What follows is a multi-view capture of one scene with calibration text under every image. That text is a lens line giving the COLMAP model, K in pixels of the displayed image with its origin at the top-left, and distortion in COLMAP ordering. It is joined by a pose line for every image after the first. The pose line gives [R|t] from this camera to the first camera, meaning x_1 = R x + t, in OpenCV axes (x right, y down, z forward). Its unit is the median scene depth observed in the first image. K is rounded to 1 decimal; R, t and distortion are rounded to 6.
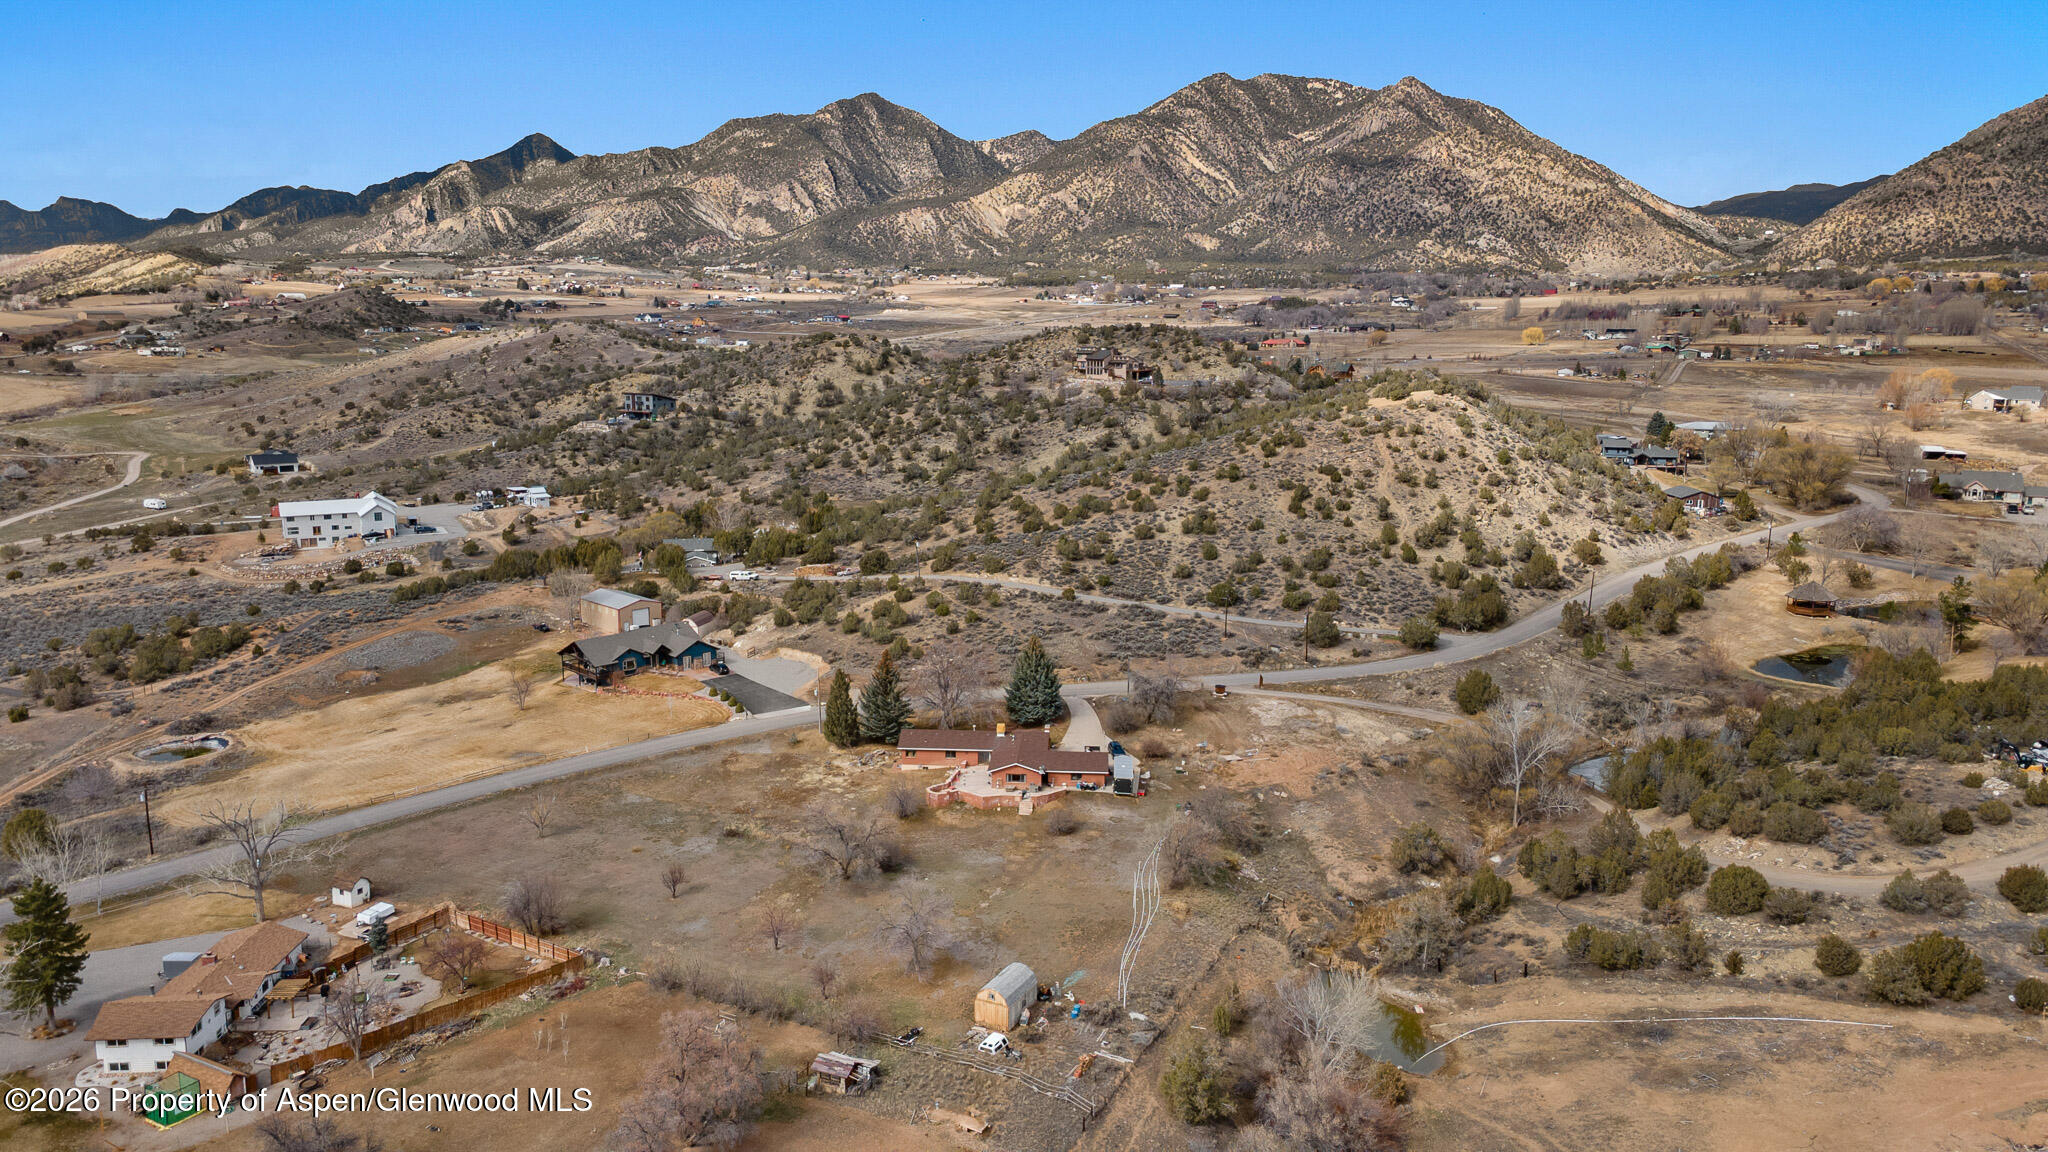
lens RADIAL K [[1486.9, 0, 1020.3], [0, 1486.9, 581.1], [0, 0, 1]] dist [0.037290, -0.002919]
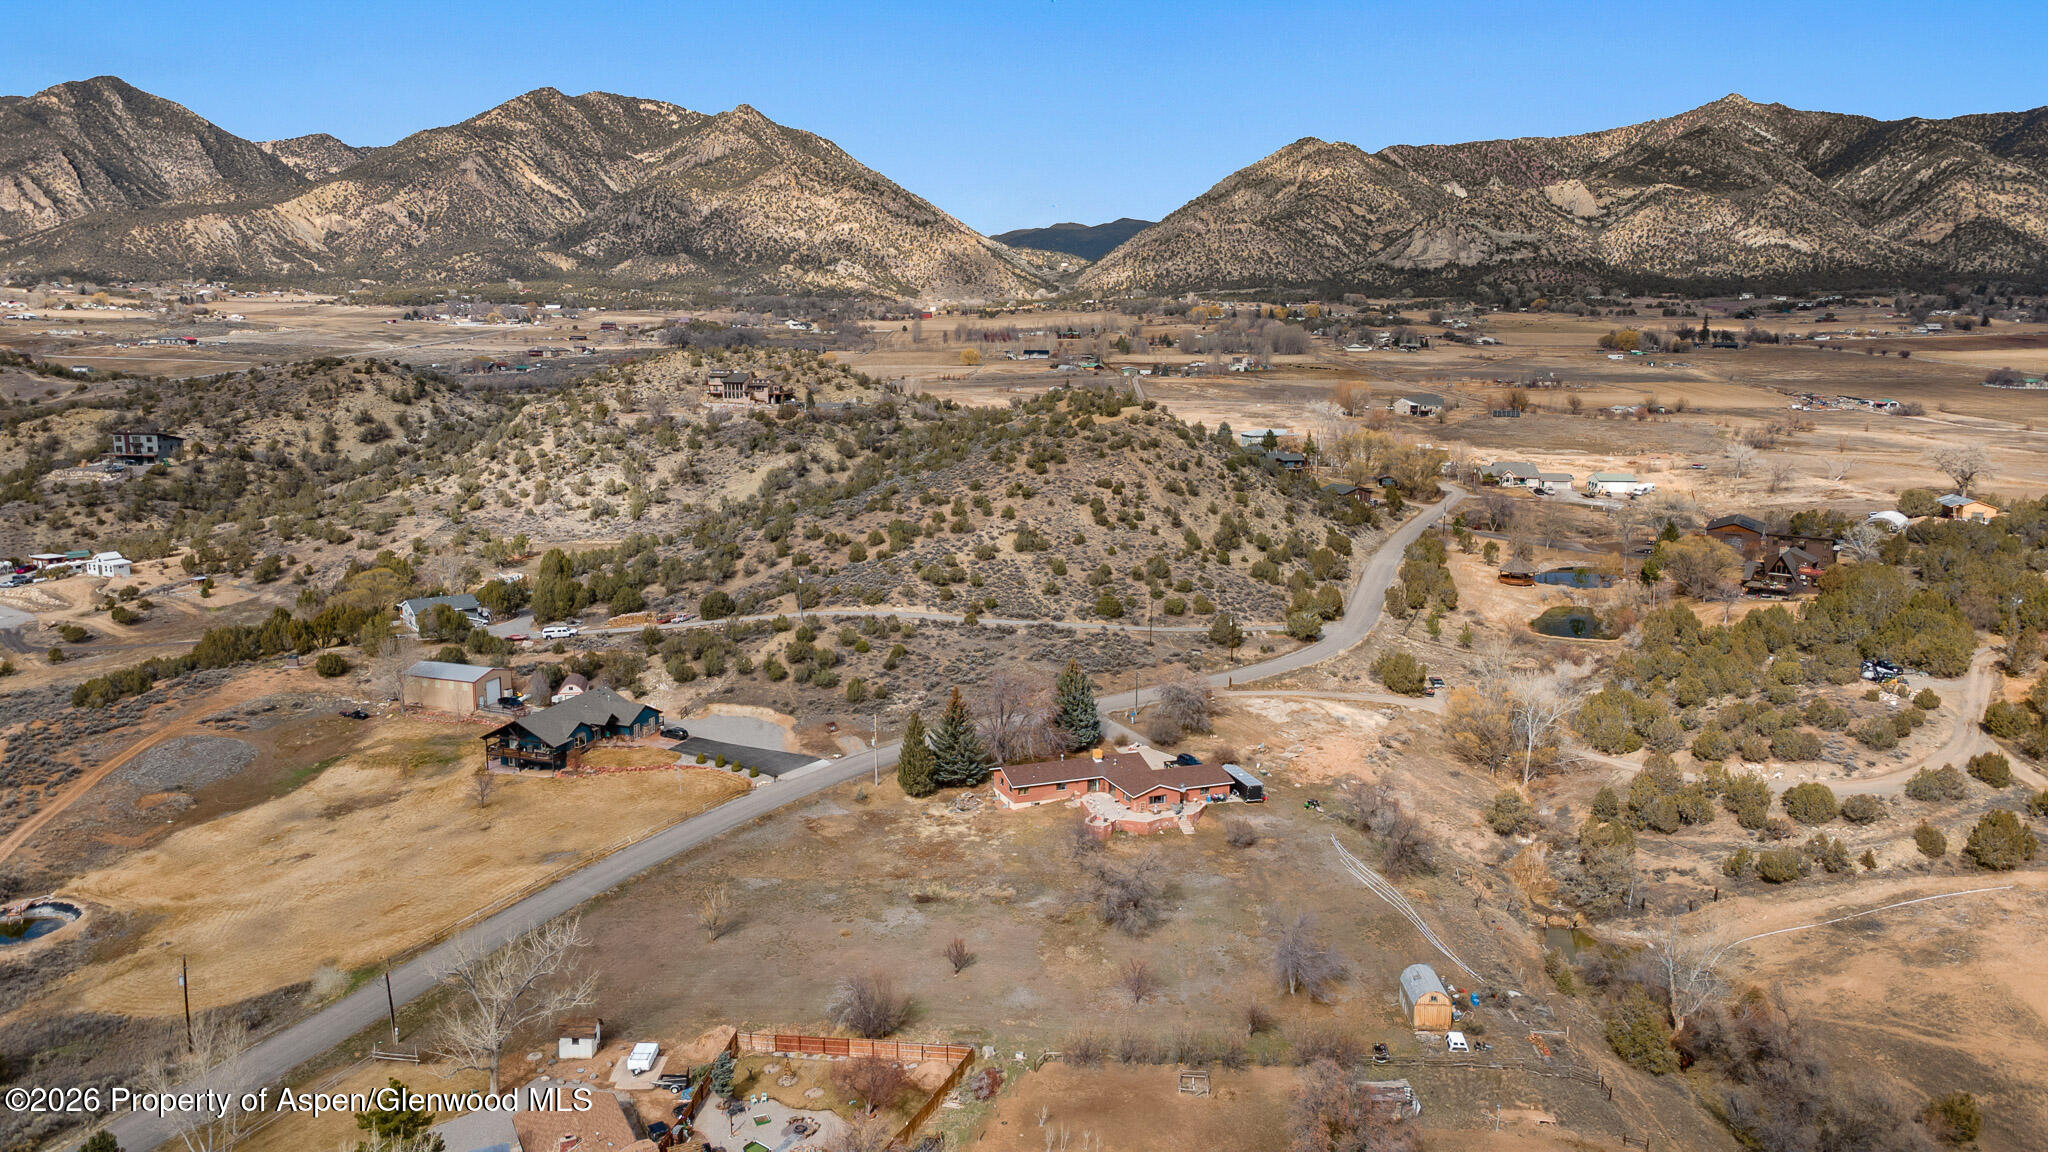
lens RADIAL K [[1489.0, 0, 1024.0], [0, 1489.0, 576.0], [0, 0, 1]] dist [0.029687, 0.026763]
pose [[0.902047, -0.072534, 0.425499, -0.174536], [0.080255, 0.996774, -0.000221, -0.008211], [-0.424111, 0.034348, 0.904959, 0.045889]]
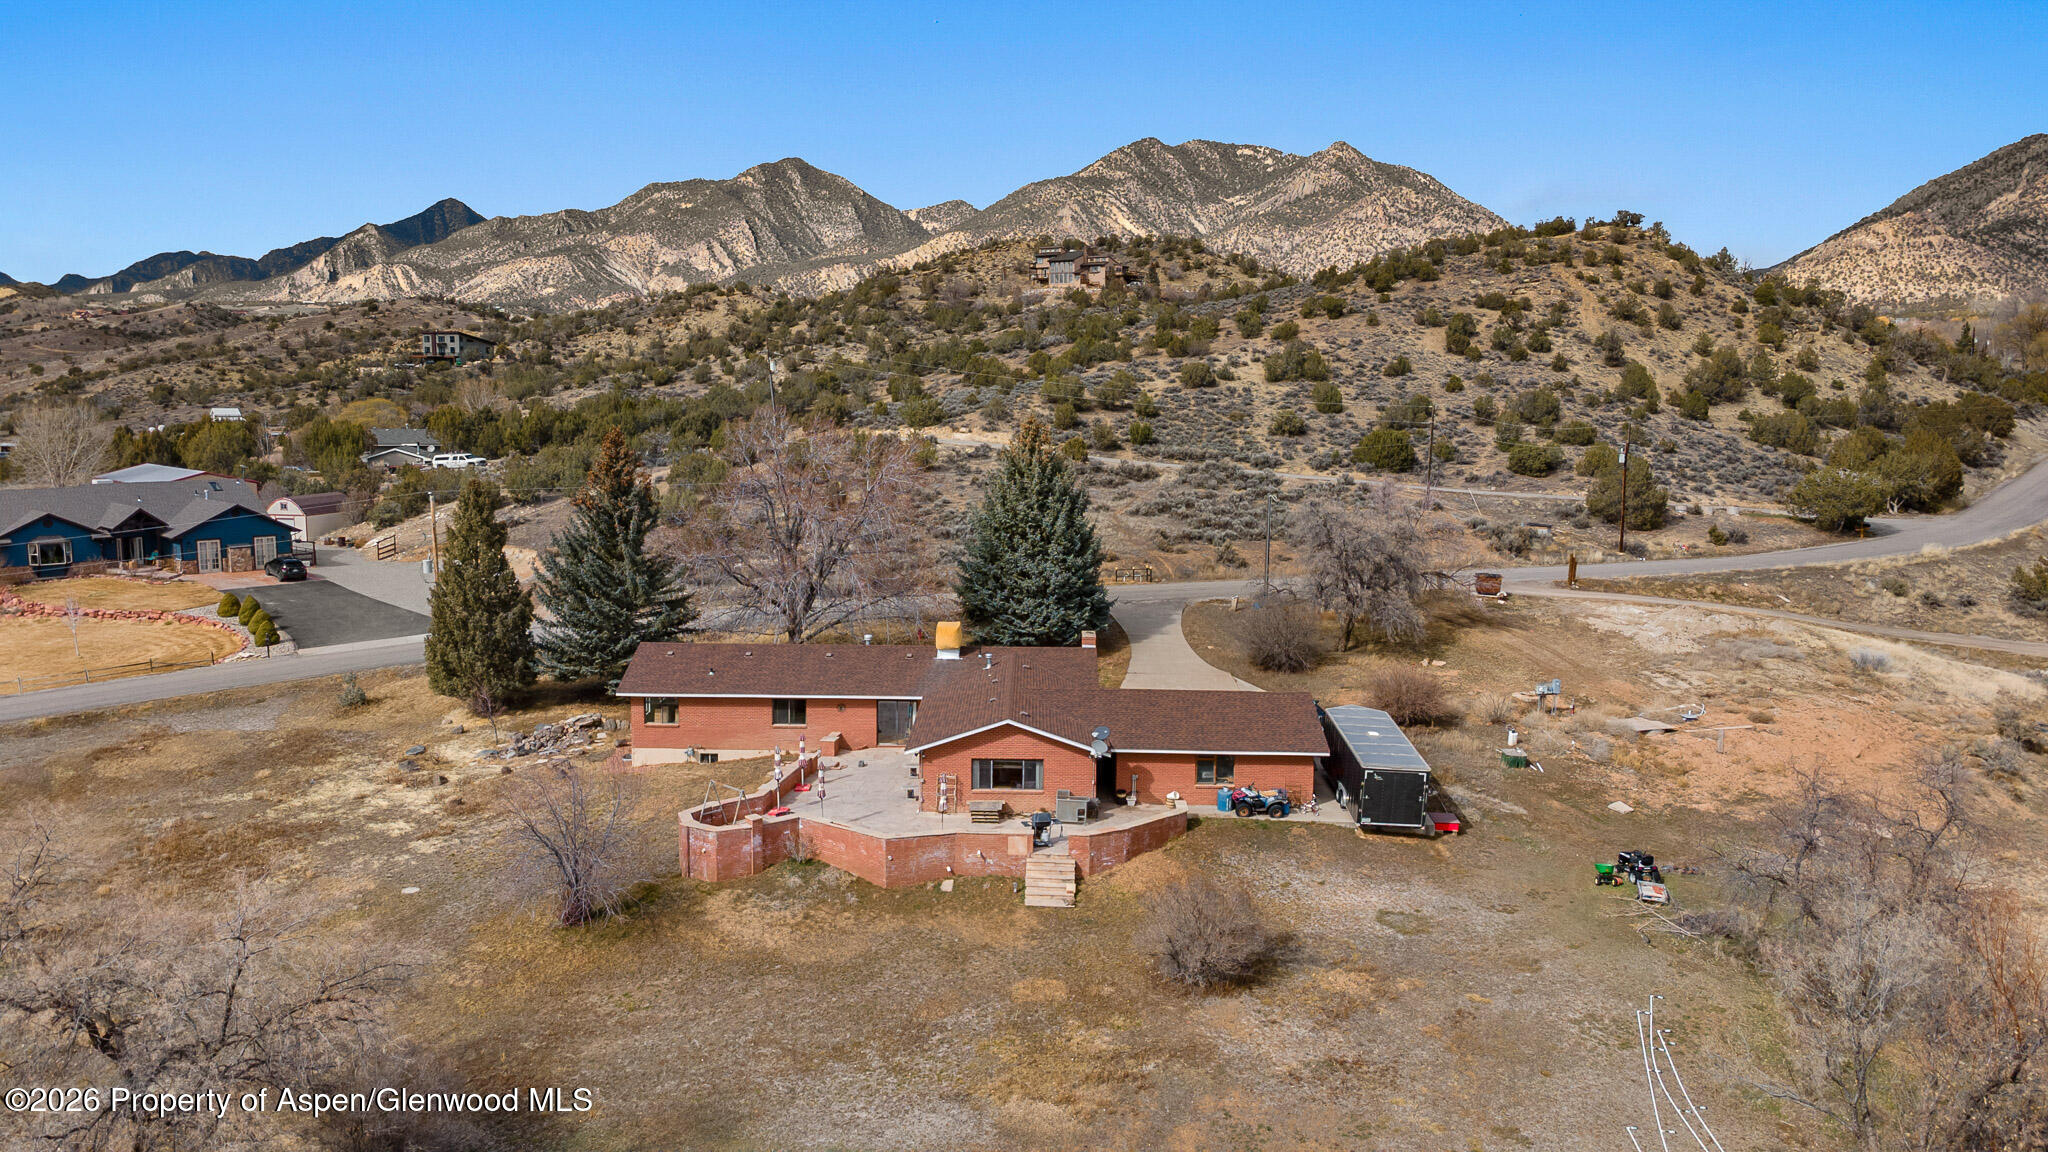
lens RADIAL K [[1492.7, 0, 1016.7], [0, 1492.7, 588.4], [0, 0, 1]] dist [0.002949, 0.071641]
pose [[0.998898, -0.001667, 0.046907, -0.004991], [0.003966, 0.998793, -0.048959, 0.039052], [-0.046769, 0.049091, 0.997699, 0.251692]]
